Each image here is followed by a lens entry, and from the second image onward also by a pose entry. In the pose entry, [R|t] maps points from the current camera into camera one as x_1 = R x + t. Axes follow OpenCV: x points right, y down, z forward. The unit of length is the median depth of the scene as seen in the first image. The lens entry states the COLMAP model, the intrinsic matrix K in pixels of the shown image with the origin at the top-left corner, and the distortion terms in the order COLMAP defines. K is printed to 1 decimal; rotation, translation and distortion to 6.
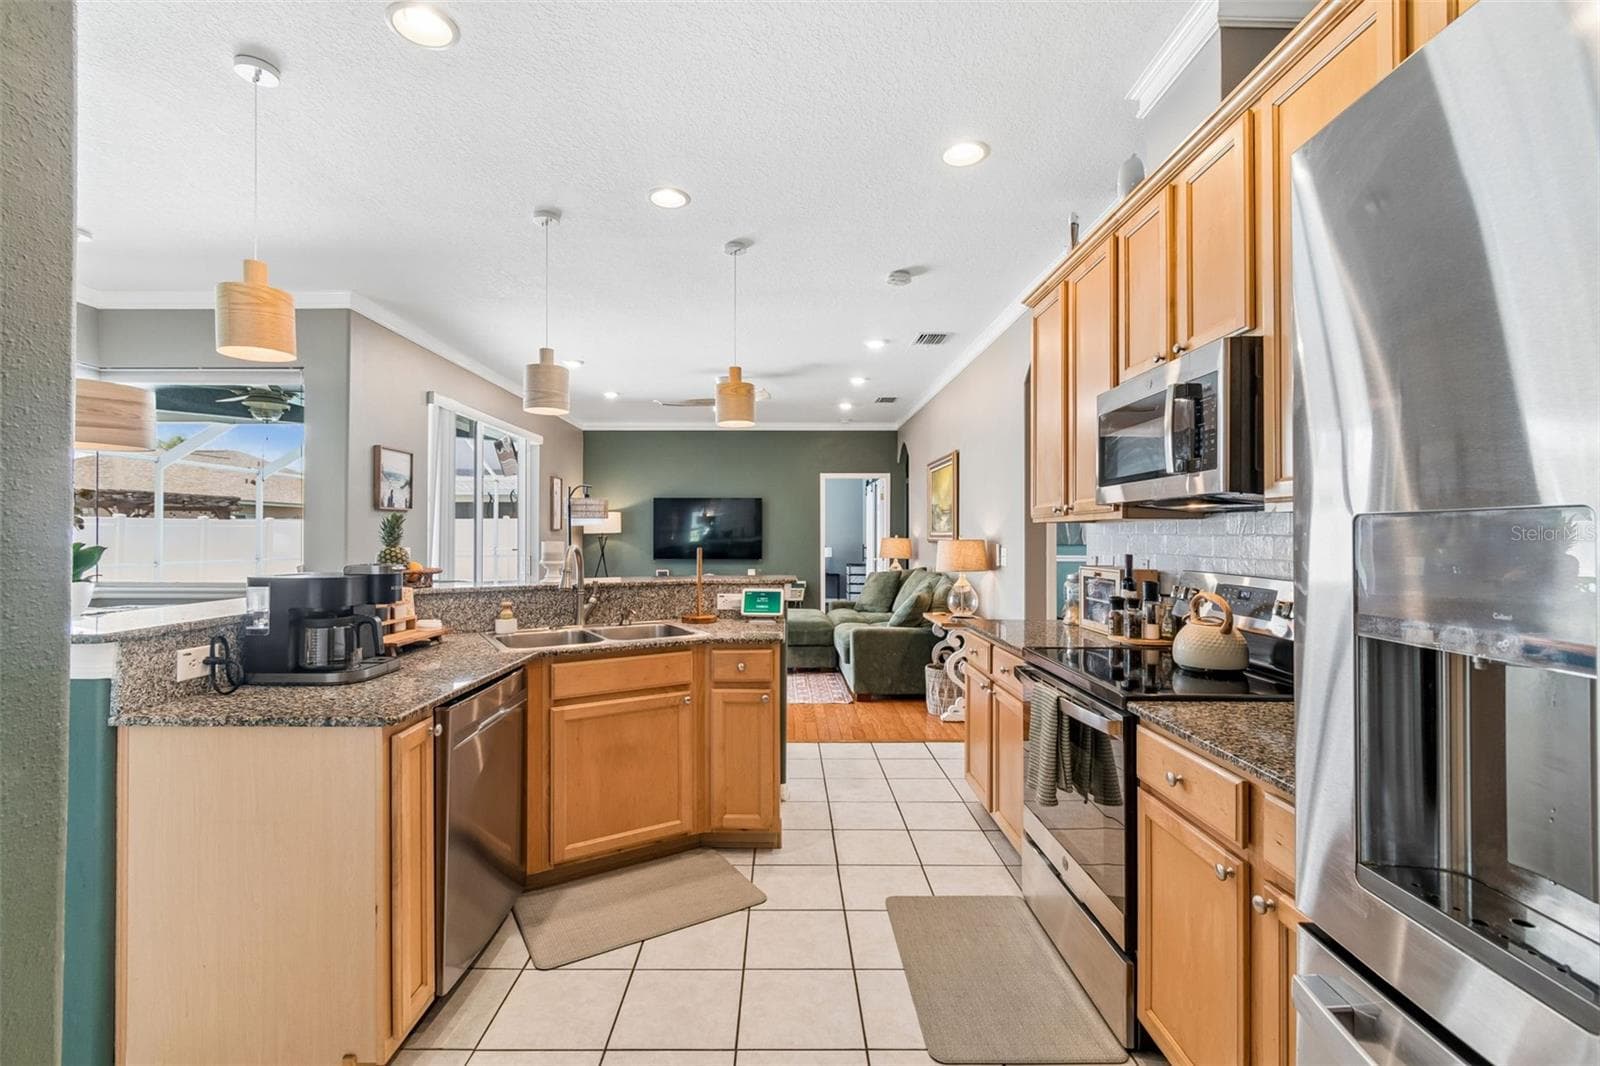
lens RADIAL K [[707.8, 0, 783.2], [0, 707.8, 528.6], [0, 0, 1]] dist [0.007709, -0.003193]
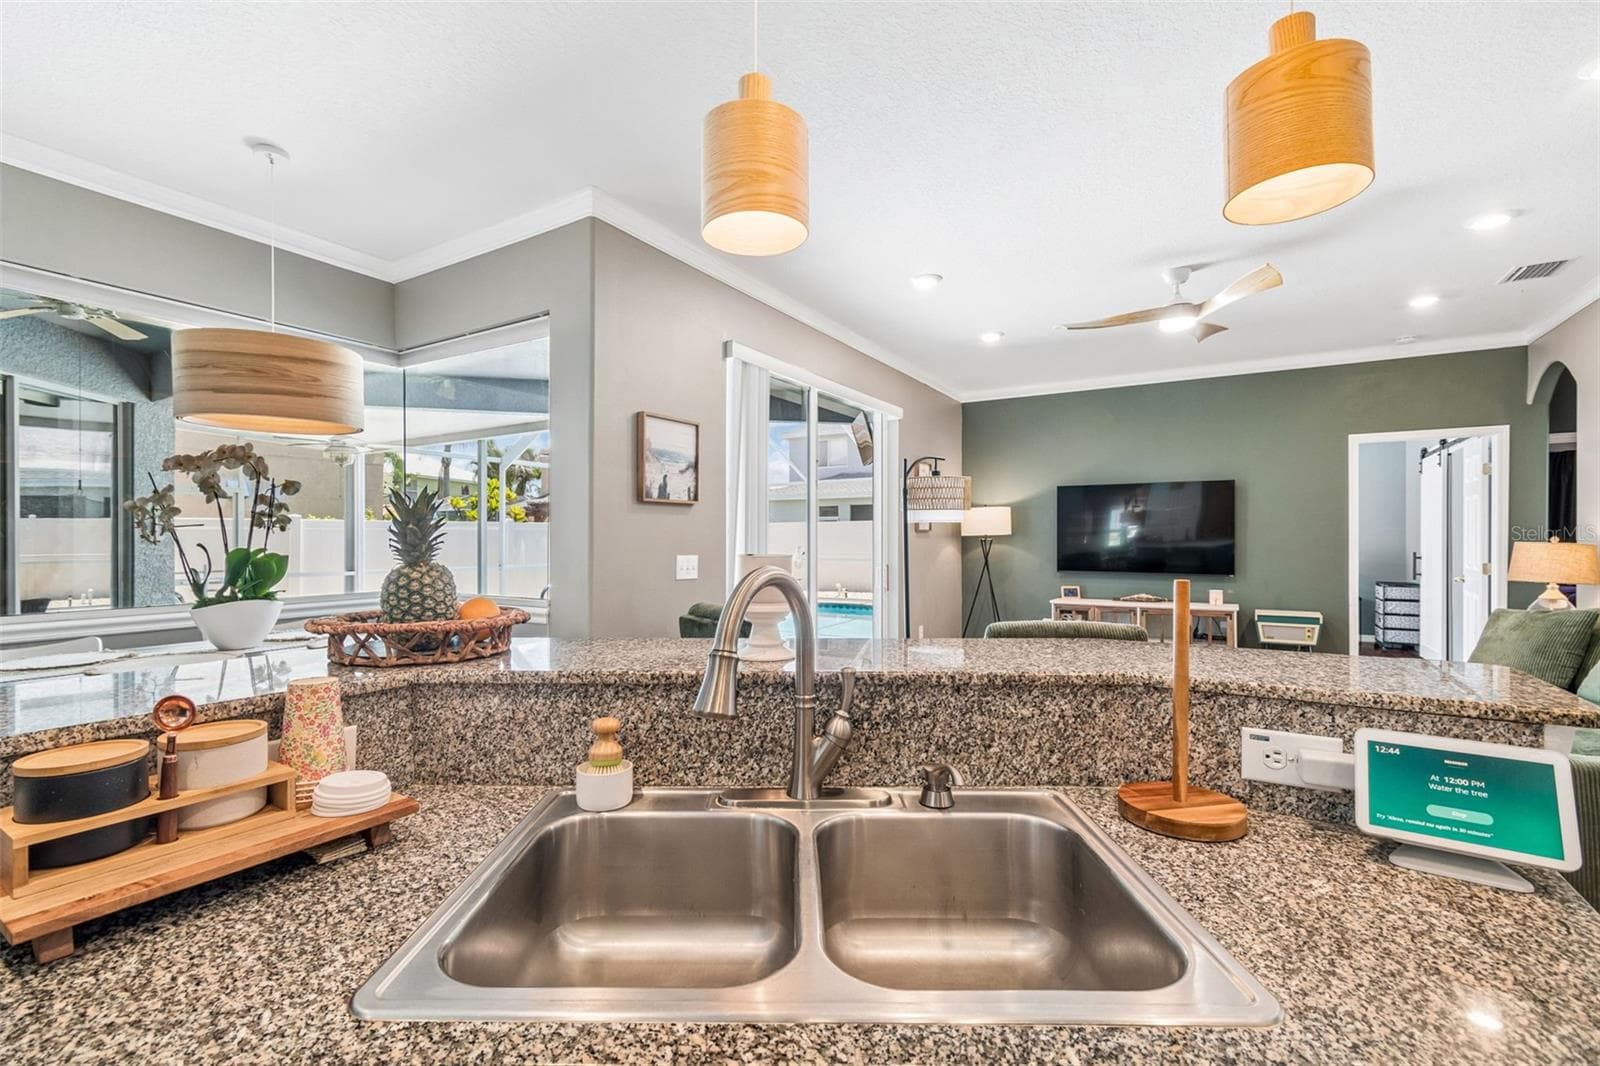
lens RADIAL K [[707.8, 0, 787.2], [0, 707.8, 539.6], [0, 0, 1]] dist [0.007709, -0.003193]
pose [[0.851018, 0.000420, -0.525137, -0.070919], [0.005798, 0.999931, 0.010196, 0.004120], [0.525105, -0.011722, 0.850957, 0.451436]]
